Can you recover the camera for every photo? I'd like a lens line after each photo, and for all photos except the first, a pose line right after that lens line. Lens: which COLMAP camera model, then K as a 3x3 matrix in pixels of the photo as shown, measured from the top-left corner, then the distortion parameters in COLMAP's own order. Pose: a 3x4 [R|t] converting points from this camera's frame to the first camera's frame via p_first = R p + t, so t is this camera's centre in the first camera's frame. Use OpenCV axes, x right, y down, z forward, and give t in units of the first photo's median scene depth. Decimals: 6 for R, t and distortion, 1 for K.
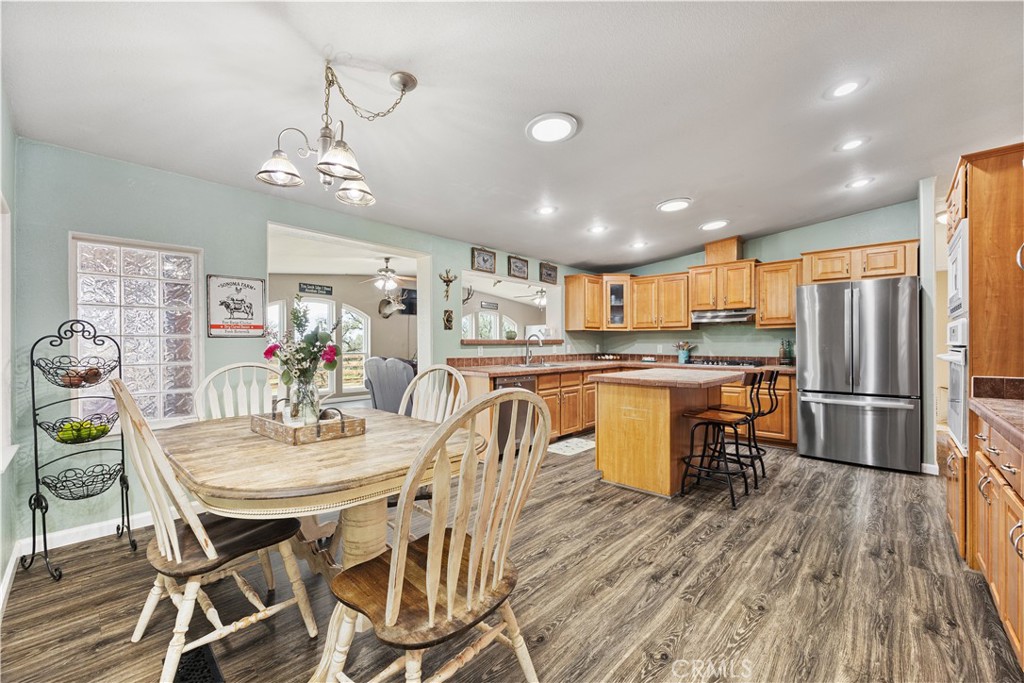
lens RADIAL K [[413.9, 0, 514.1], [0, 413.9, 344.1], [0, 0, 1]] dist [-0.002049, -0.000164]
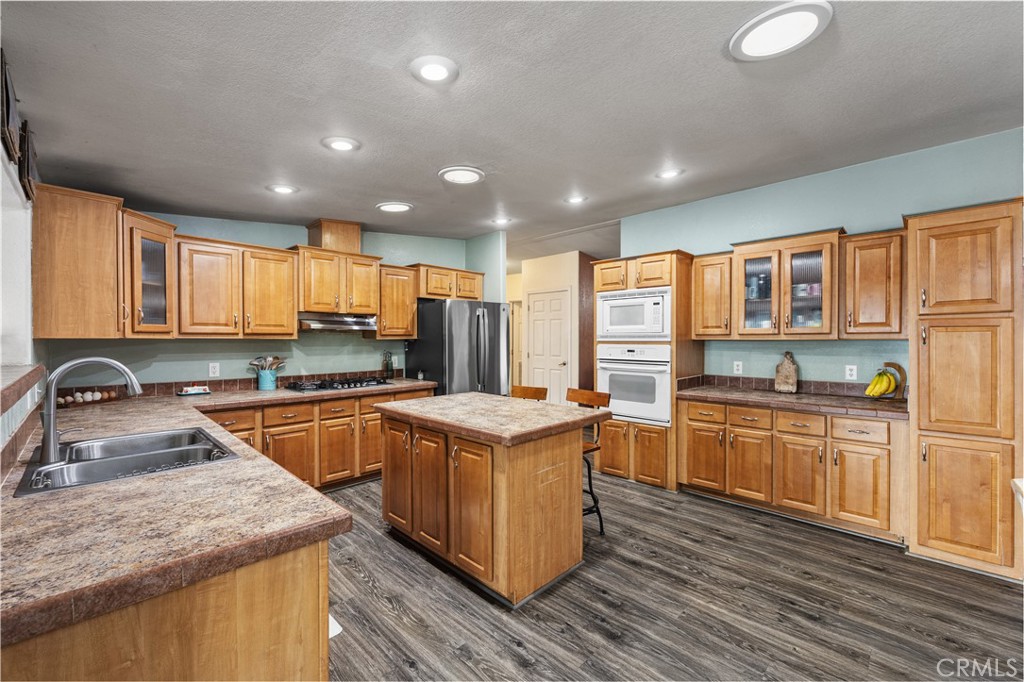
lens RADIAL K [[413.9, 0, 515.0], [0, 413.9, 343.3], [0, 0, 1]] dist [-0.002049, -0.000164]
pose [[0.018859, -0.011879, 0.999752, -0.322690], [0.000811, 0.999929, 0.011865, -0.047703], [-0.999822, 0.000587, 0.018867, 0.853163]]
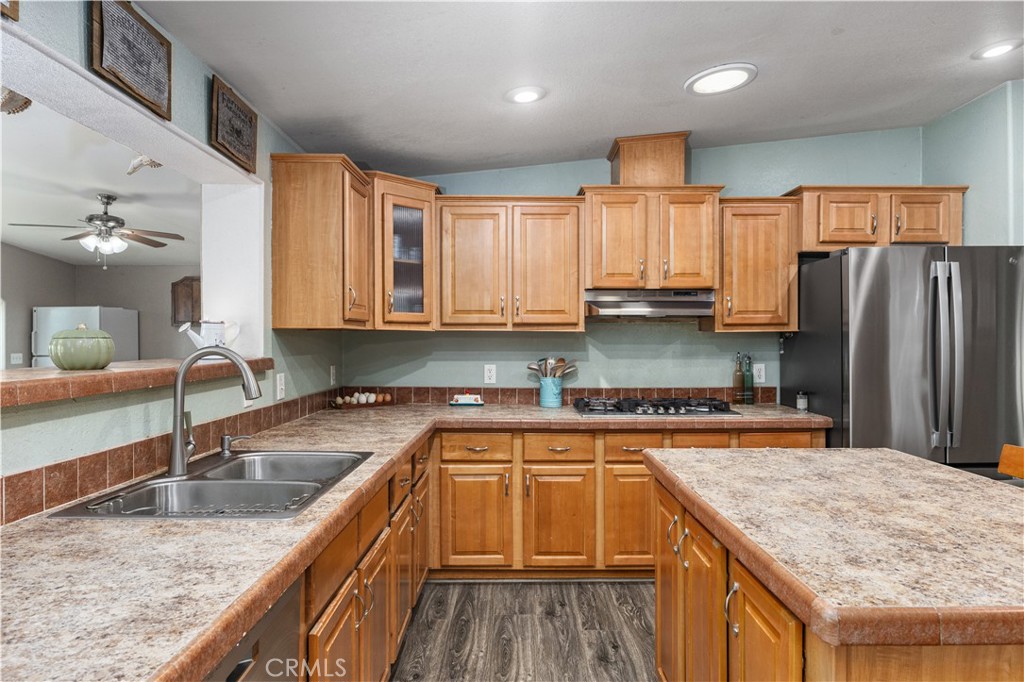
lens RADIAL K [[600.8, 0, 518.0], [0, 600.8, 341.6], [0, 0, 1]] dist [-0.003759, -0.003088]
pose [[0.731406, -0.002196, 0.681939, -0.075921], [0.001324, 0.999998, 0.001799, -0.034294], [-0.681941, -0.000413, 0.731407, 0.786812]]
